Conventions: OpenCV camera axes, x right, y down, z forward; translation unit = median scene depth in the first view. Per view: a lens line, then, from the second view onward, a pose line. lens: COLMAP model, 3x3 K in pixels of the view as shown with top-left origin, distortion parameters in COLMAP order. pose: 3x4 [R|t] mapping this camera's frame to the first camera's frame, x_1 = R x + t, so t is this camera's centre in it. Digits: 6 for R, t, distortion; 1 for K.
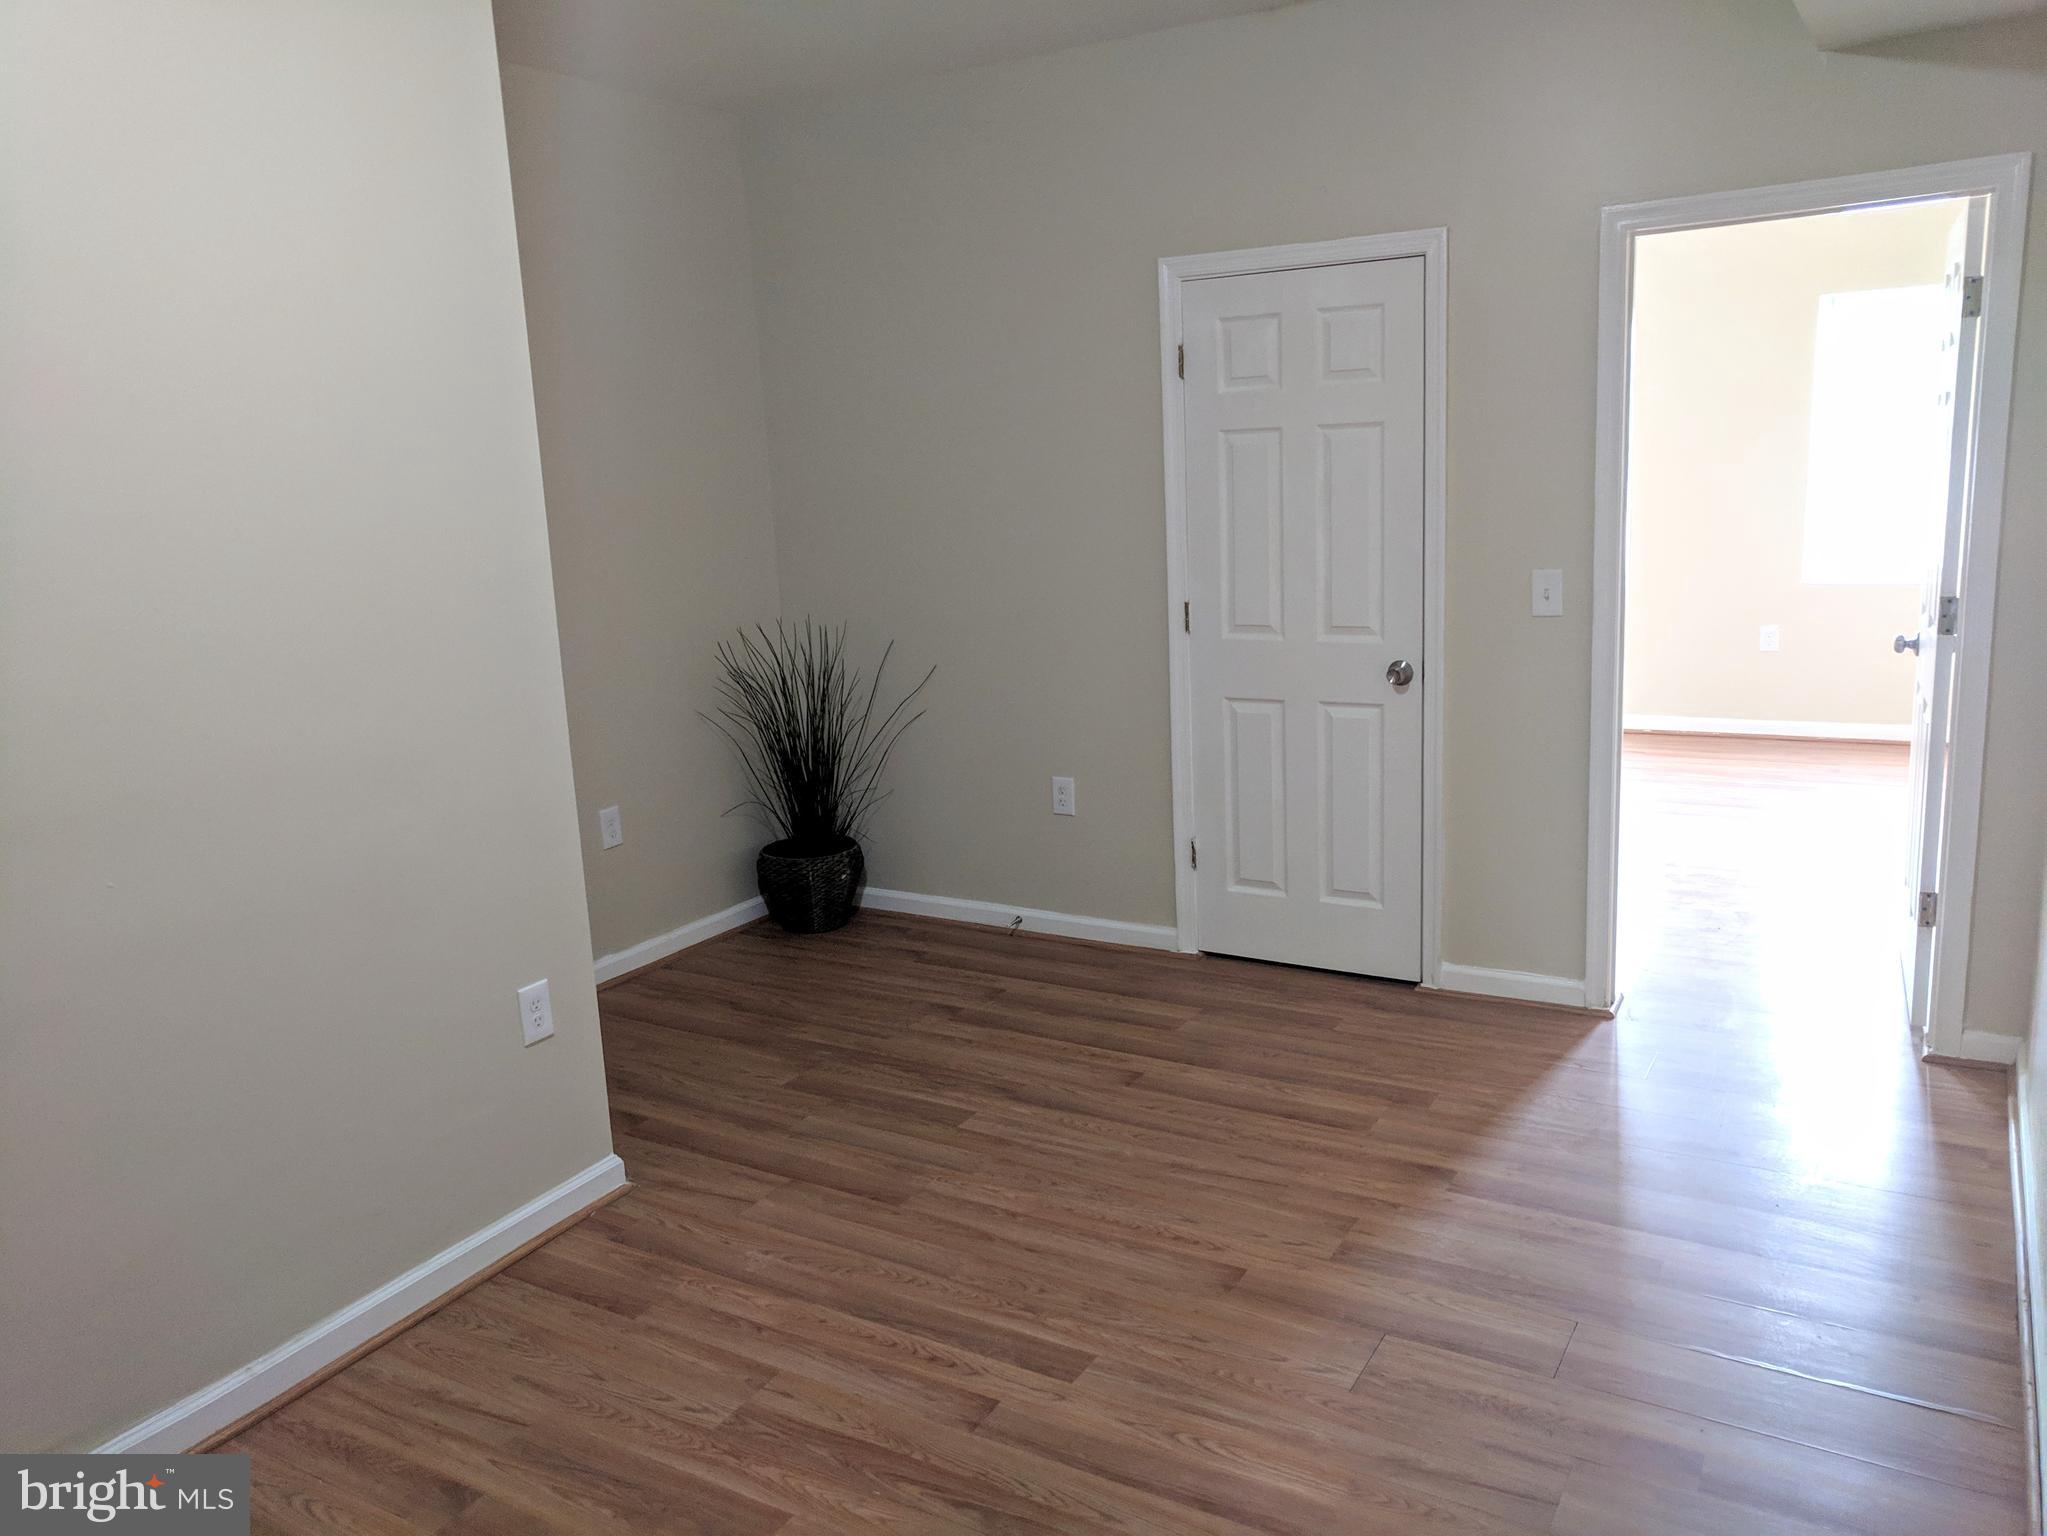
lens RADIAL K [[1532.3, 0, 1028.2], [0, 1532.3, 770.2], [0, 0, 1]] dist [-0.002415, 0.025674]
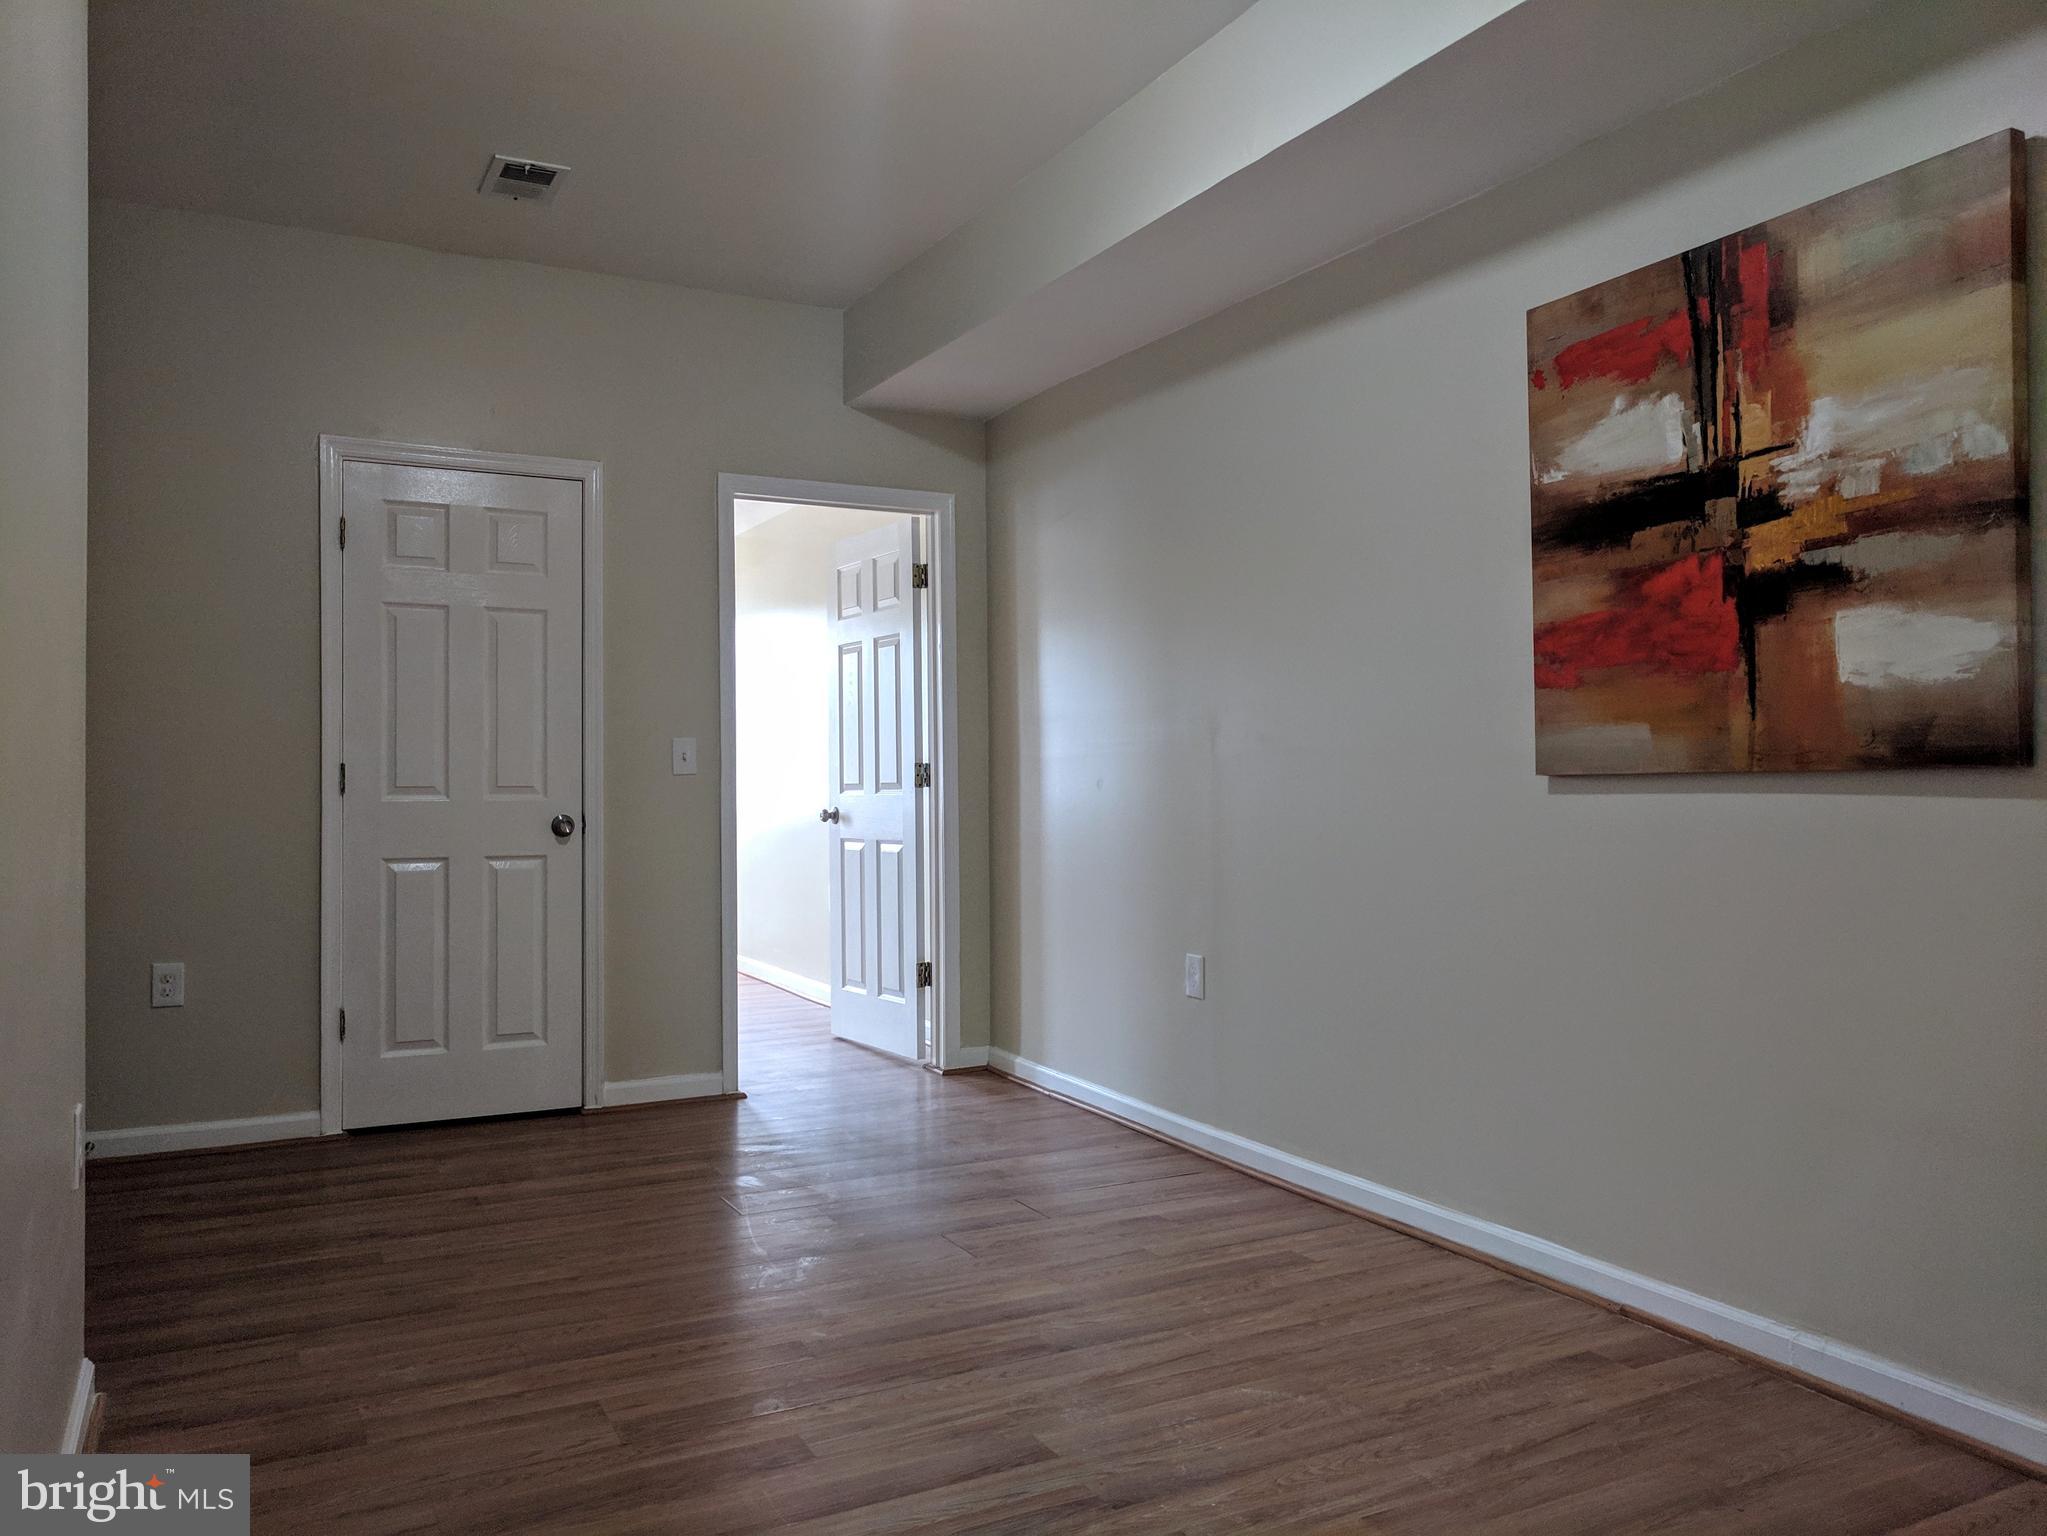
lens RADIAL K [[1532.3, 0, 1026.6], [0, 1532.3, 769.9], [0, 0, 1]] dist [-0.002415, 0.025674]
pose [[0.521241, 0.050669, 0.851904, -0.595305], [0.151653, 0.976849, -0.150890, 0.129607], [-0.839827, 0.207844, 0.501489, 0.138304]]
